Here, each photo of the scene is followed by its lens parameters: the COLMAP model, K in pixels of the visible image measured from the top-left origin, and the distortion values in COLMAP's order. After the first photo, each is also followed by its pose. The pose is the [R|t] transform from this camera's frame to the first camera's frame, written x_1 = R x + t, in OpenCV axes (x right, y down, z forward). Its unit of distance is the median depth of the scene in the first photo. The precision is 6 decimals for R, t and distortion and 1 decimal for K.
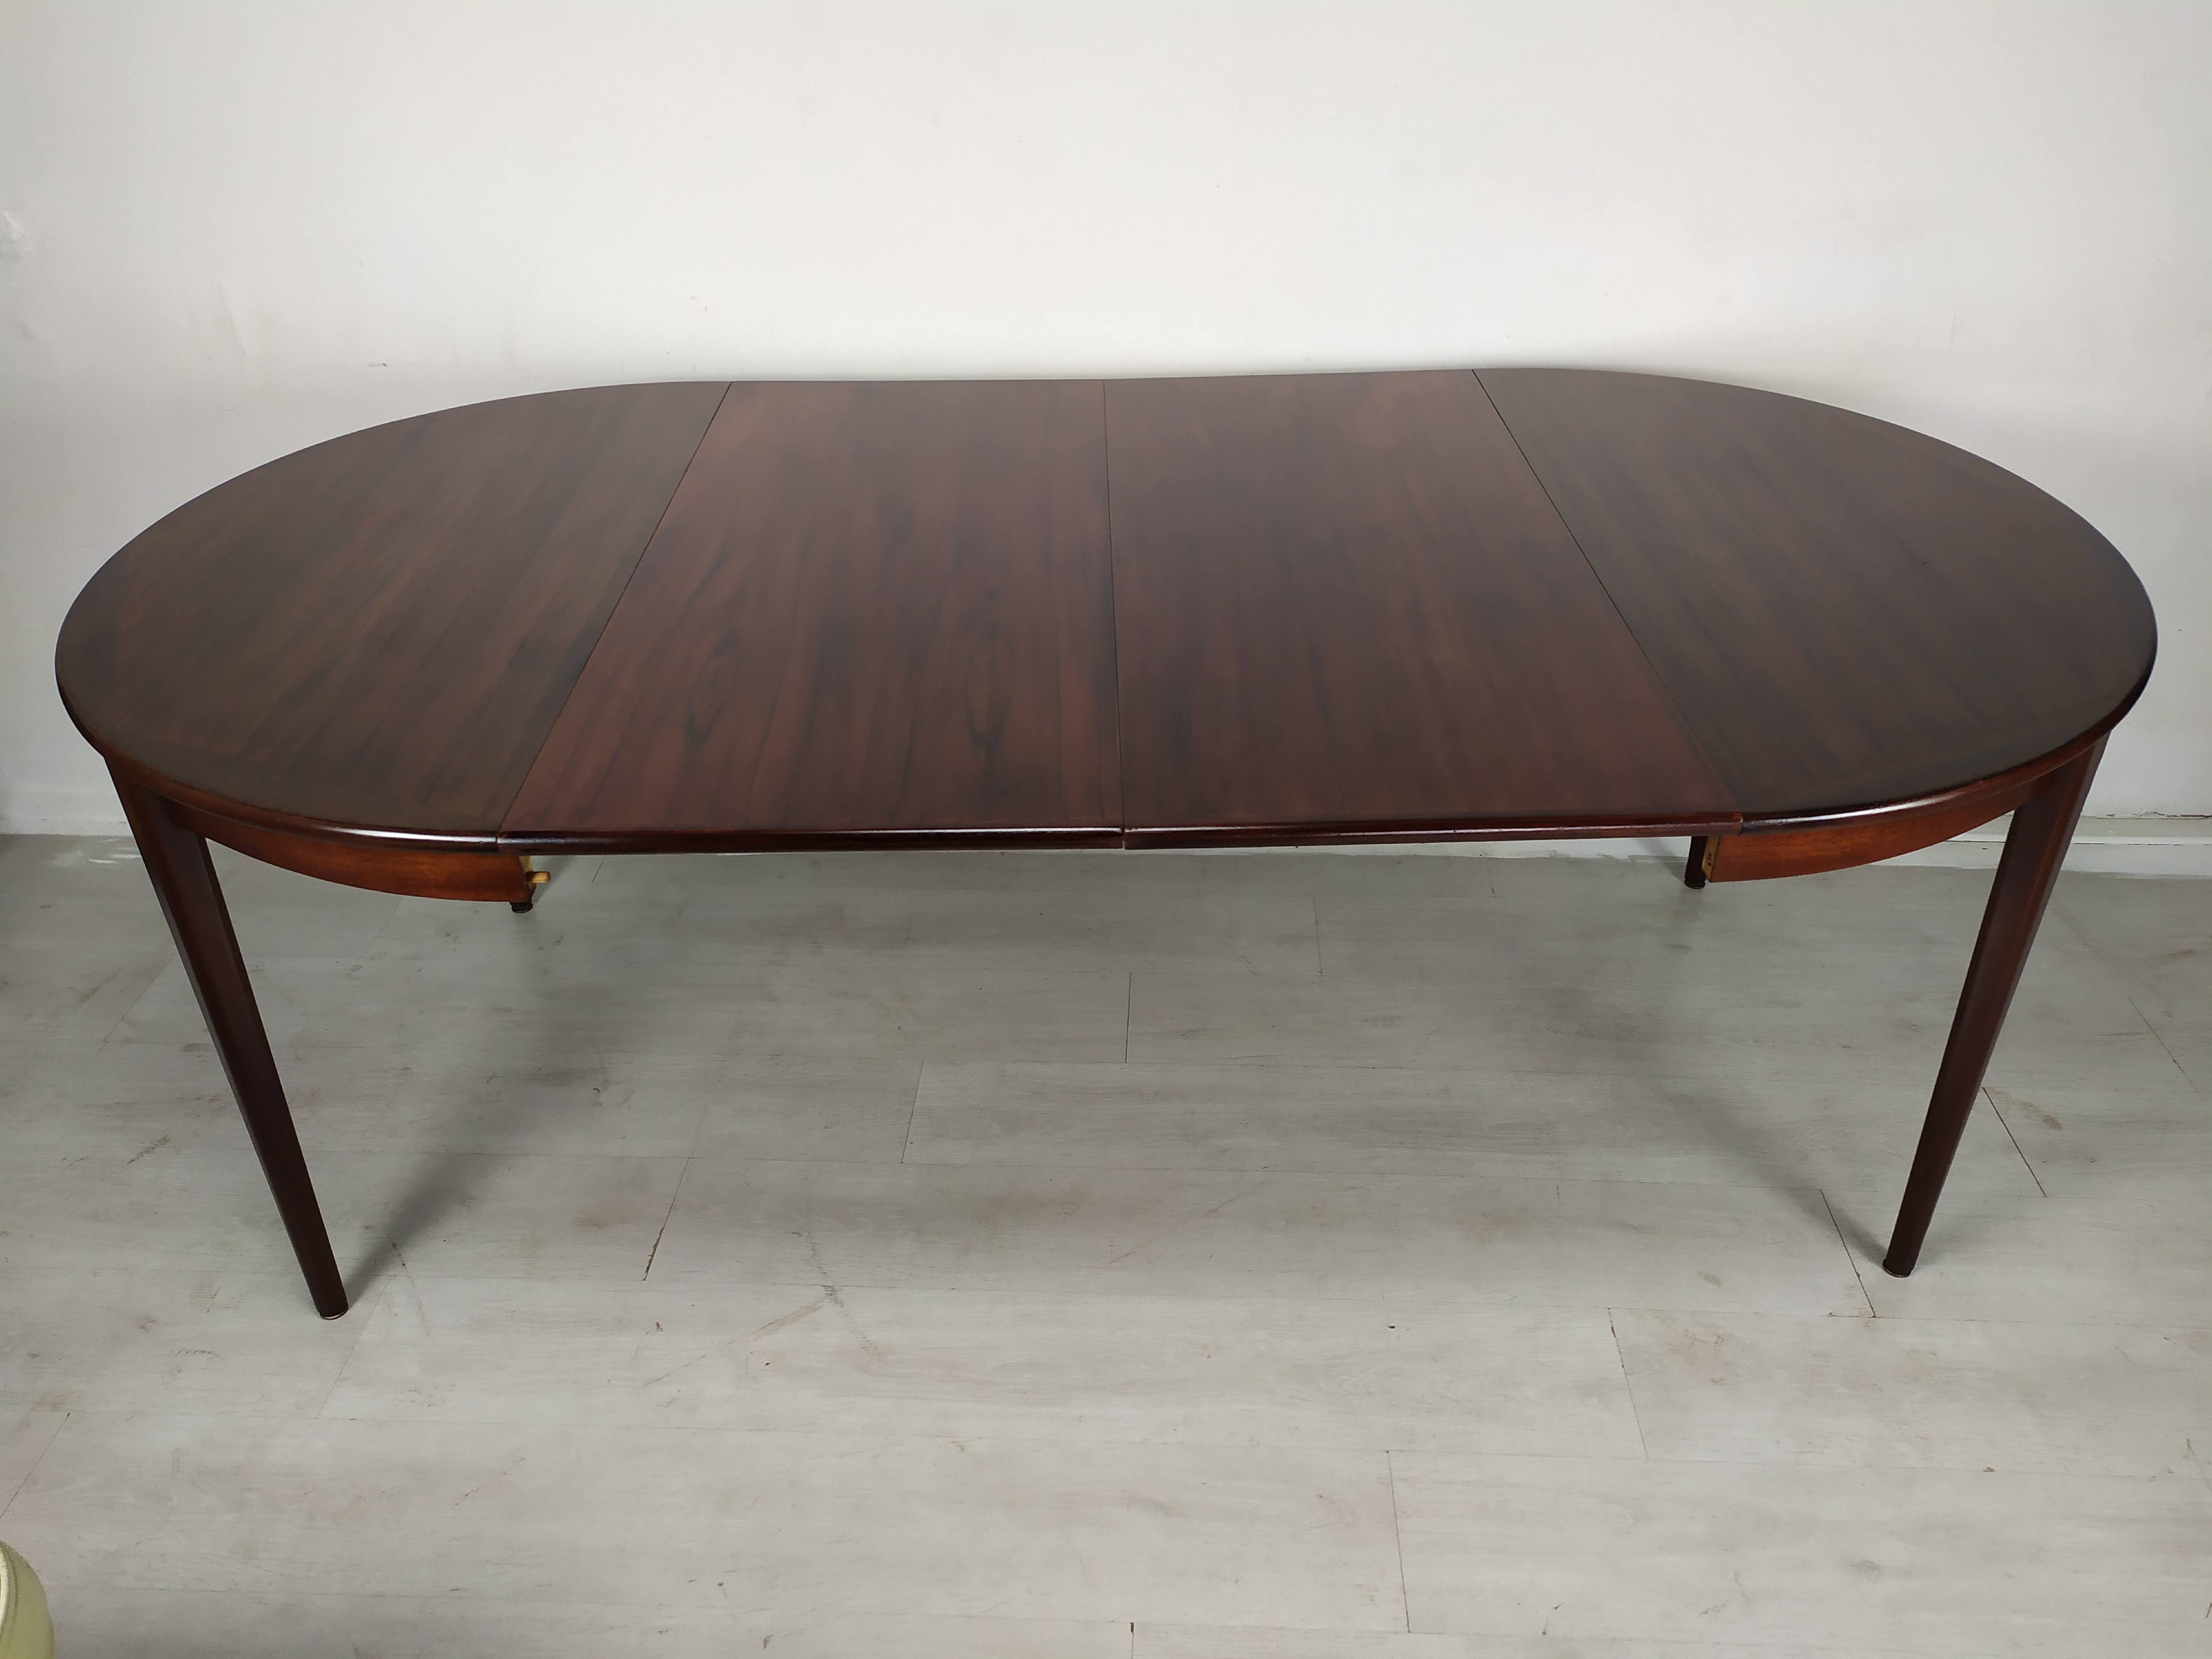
lens RADIAL K [[1804.4, 0, 1106.0], [0, 1804.4, 829.5], [0, 0, 1]] dist [0.070219, -0.116920]
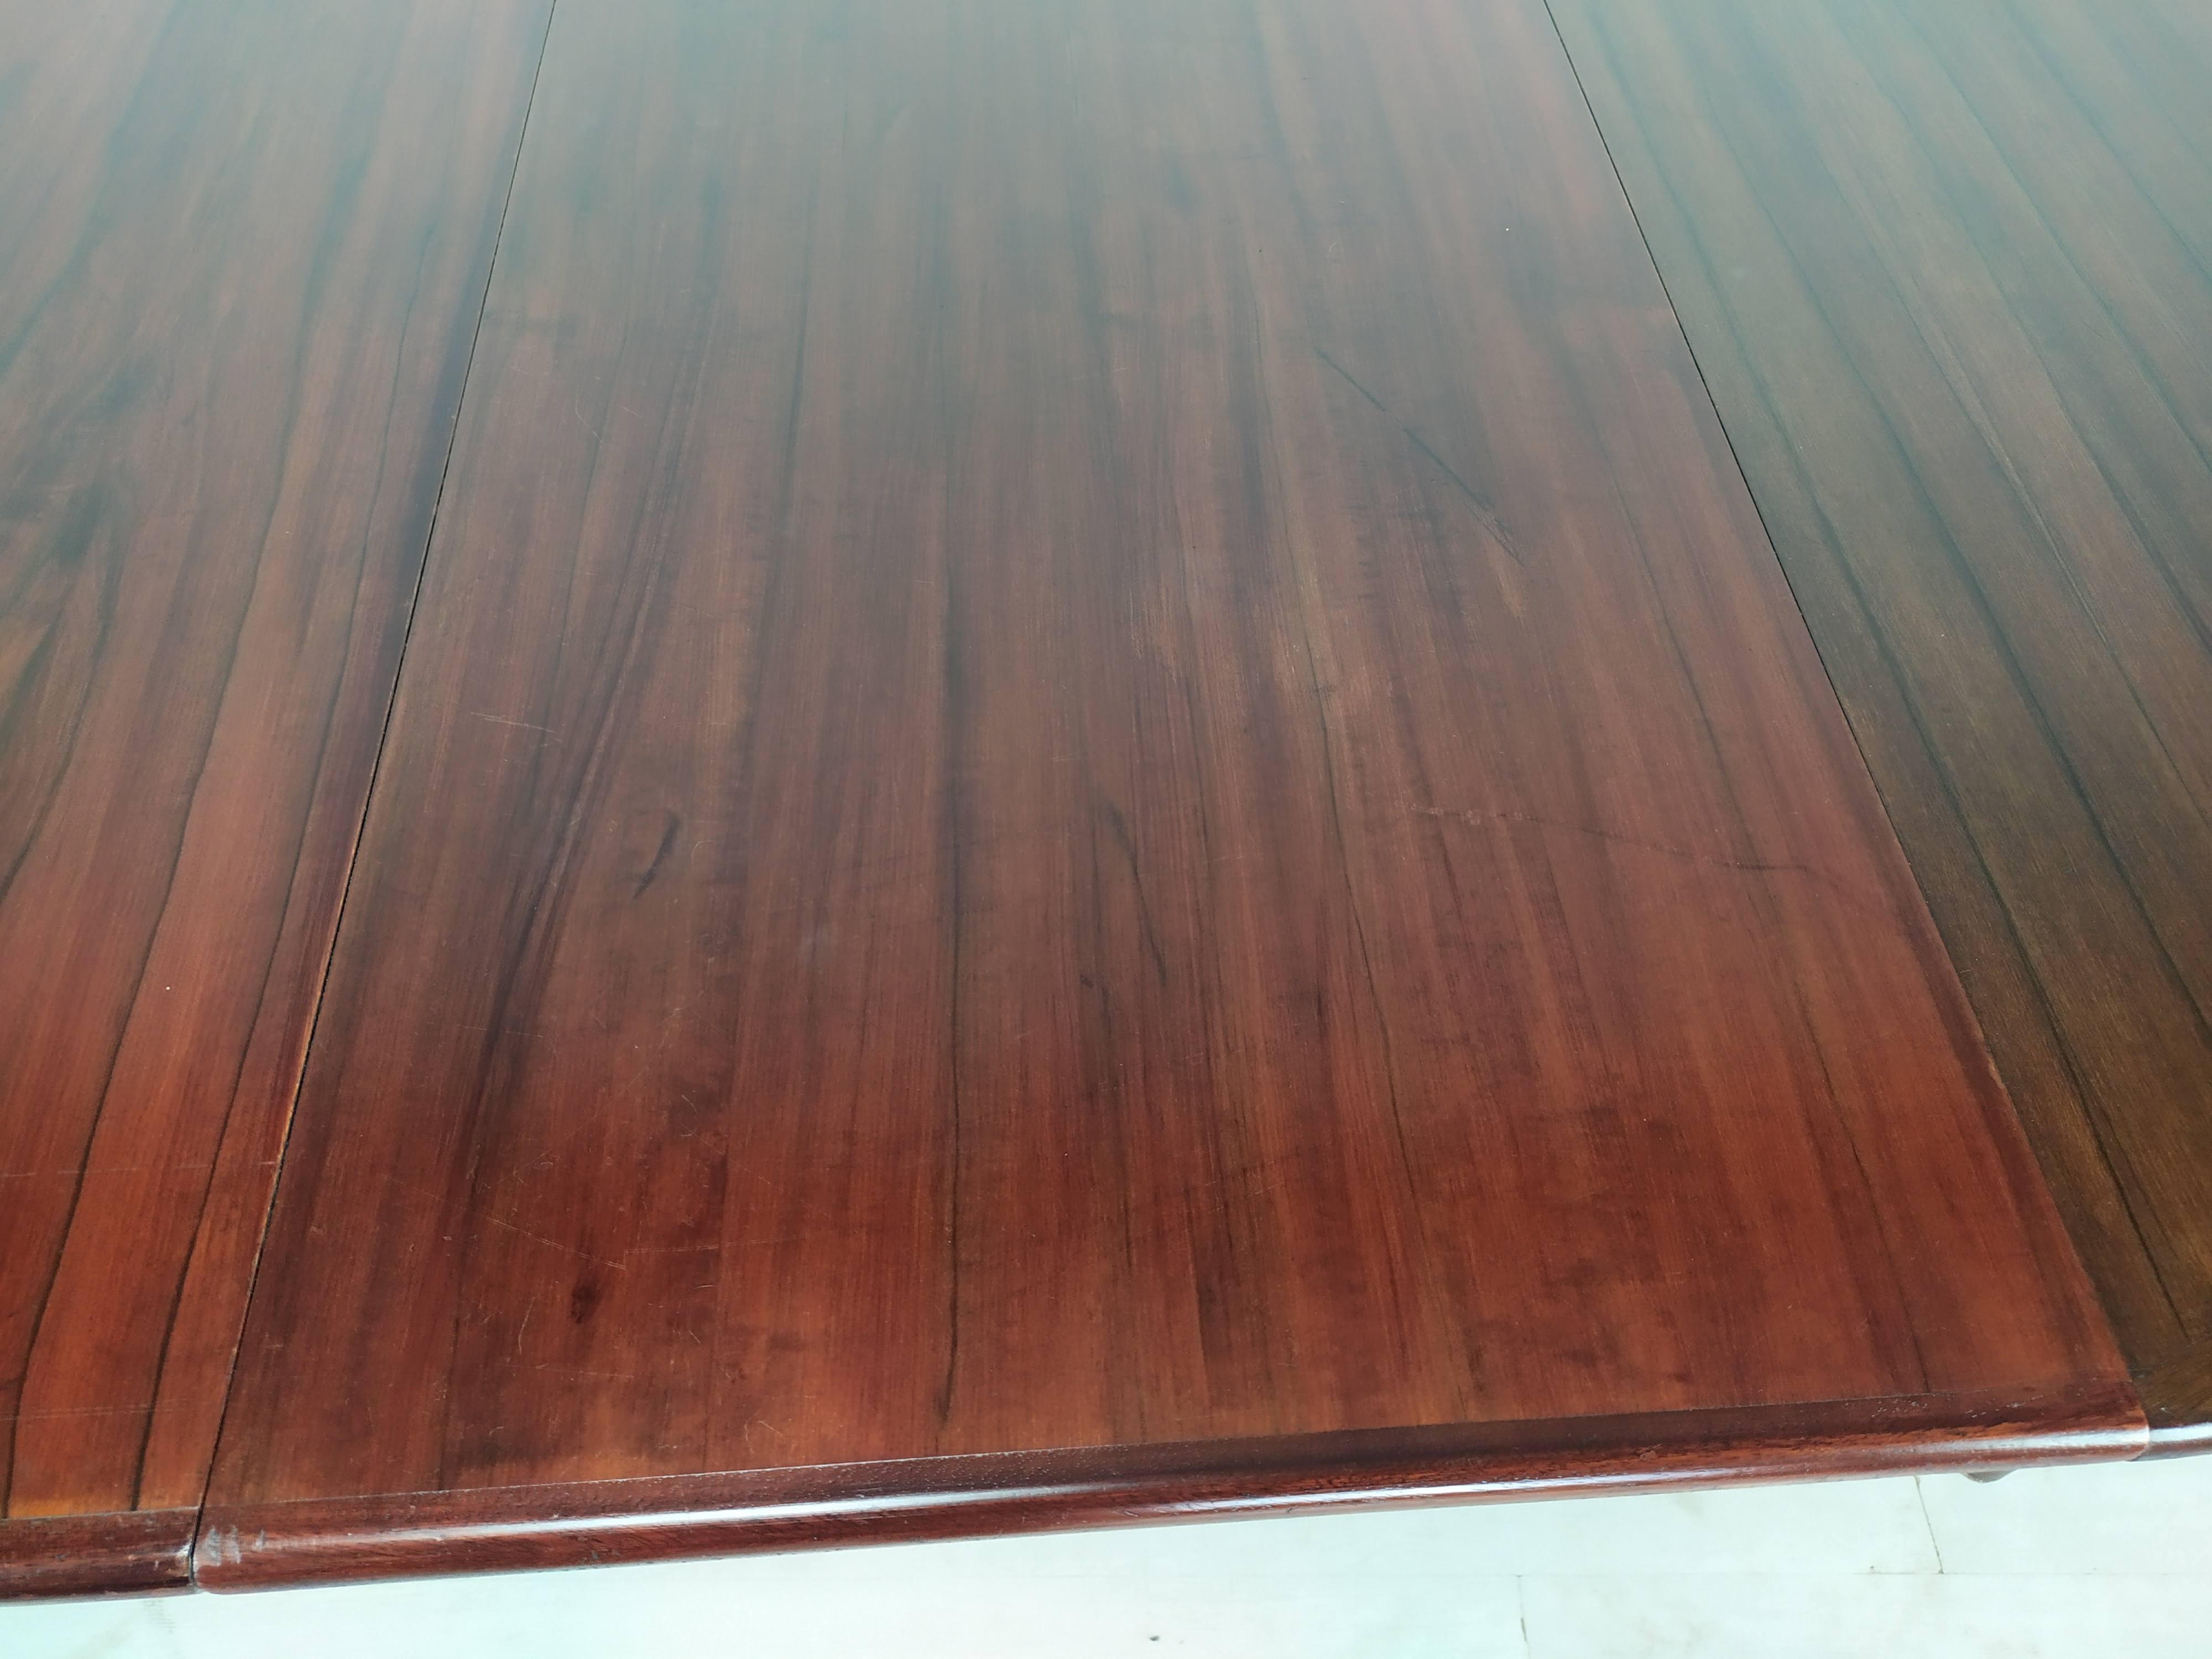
lens RADIAL K [[1804.4, 0, 1106.0], [0, 1804.4, 829.5], [0, 0, 1]] dist [0.070219, -0.116920]
pose [[0.996816, 0.002025, 0.079709, 0.110685], [-0.028795, 0.941352, 0.336195, -0.179333], [-0.074353, -0.337420, 0.938413, 0.611557]]
